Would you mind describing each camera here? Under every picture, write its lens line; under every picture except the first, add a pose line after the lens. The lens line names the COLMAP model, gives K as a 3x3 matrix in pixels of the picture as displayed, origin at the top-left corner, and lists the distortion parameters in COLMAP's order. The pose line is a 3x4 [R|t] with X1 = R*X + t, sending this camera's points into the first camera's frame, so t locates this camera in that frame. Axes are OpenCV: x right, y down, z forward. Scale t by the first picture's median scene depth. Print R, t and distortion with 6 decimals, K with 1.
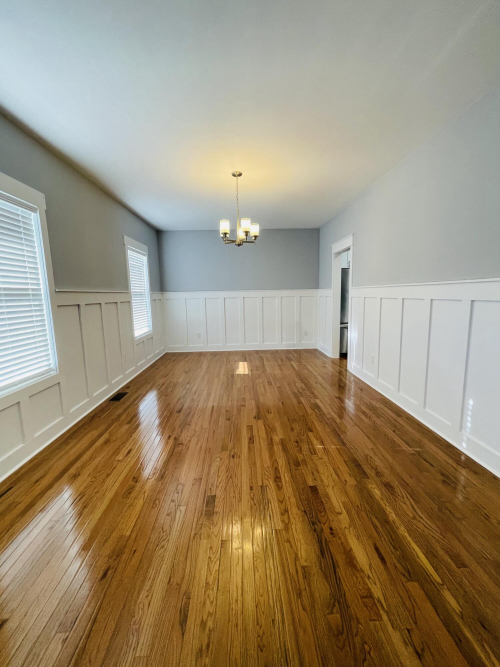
lens RADIAL K [[272.2, 0, 251.3], [0, 272.2, 332.9], [0, 0, 1]] dist [-0.002532, -0.000581]
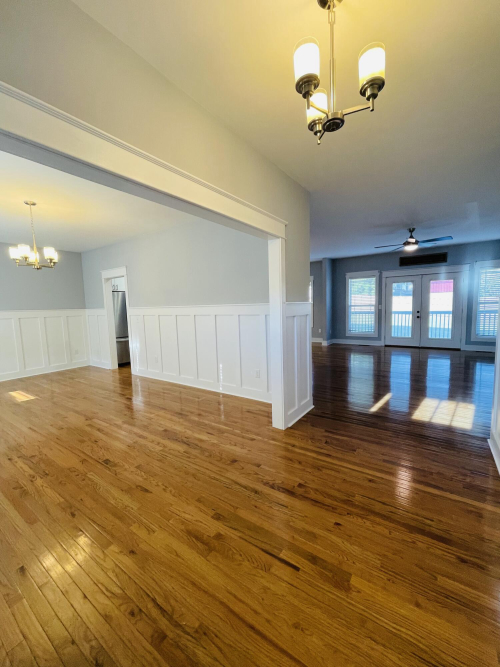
lens RADIAL K [[272.2, 0, 251.3], [0, 272.2, 332.9], [0, 0, 1]] dist [-0.002532, -0.000581]
pose [[0.600357, -0.075222, 0.796187, -0.466577], [0.127249, 0.991868, -0.002242, 0.035183], [-0.789544, 0.102660, 0.605047, -0.304381]]
